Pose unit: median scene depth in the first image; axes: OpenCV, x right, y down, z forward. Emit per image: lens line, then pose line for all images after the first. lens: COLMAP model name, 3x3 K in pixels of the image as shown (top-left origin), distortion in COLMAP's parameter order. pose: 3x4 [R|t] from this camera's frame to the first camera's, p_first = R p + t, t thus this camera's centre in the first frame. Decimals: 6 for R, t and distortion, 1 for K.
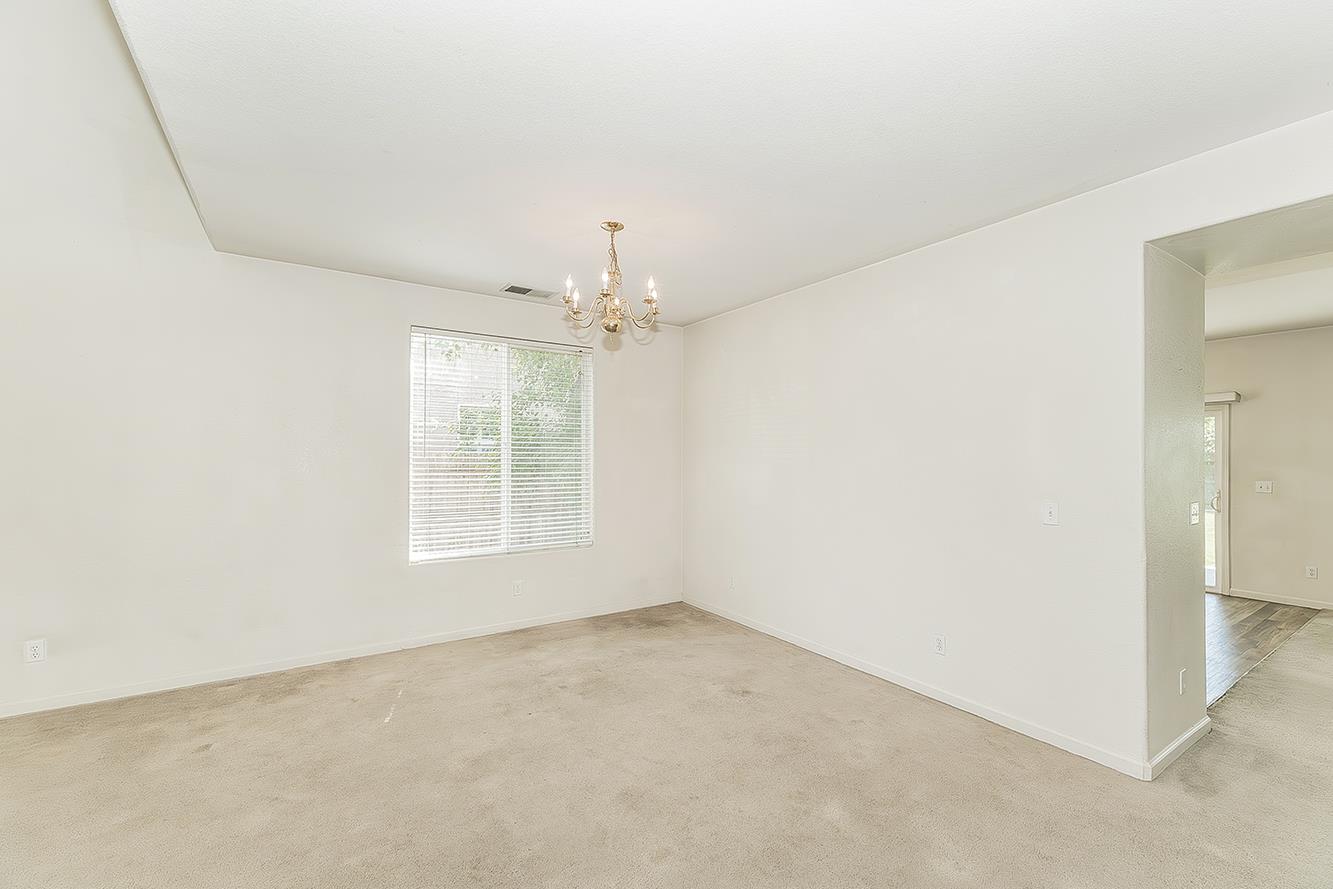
lens RADIAL K [[563.0, 0, 662.9], [0, 563.0, 456.5], [0, 0, 1]] dist [-0.001500, 0.000440]
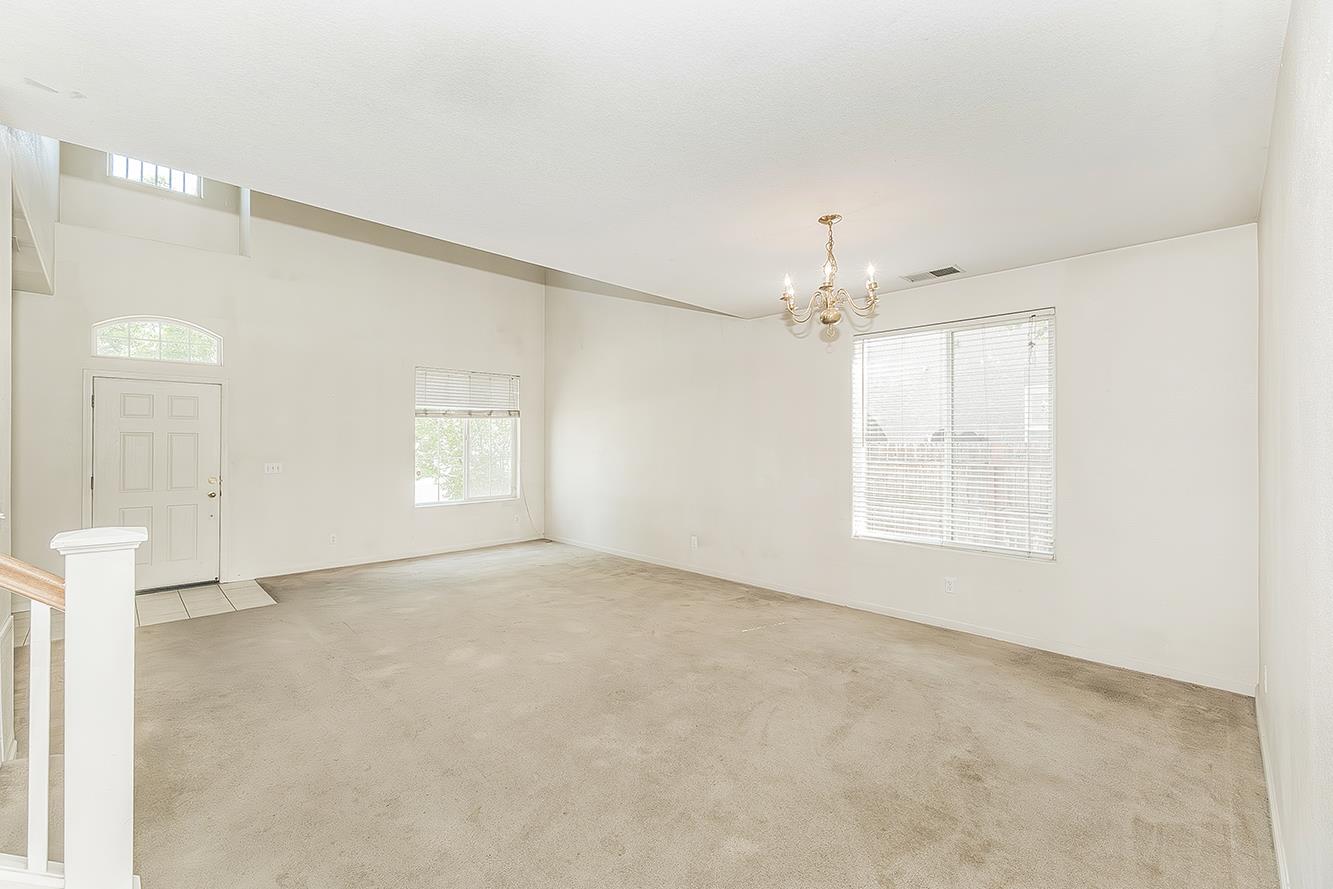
lens RADIAL K [[563.0, 0, 667.3], [0, 563.0, 442.5], [0, 0, 1]] dist [-0.001500, 0.000440]
pose [[0.193047, -0.001285, -0.981189, 0.614068], [-0.001235, 0.999998, -0.001553, -0.003879], [0.981189, 0.001511, 0.193045, 0.377412]]
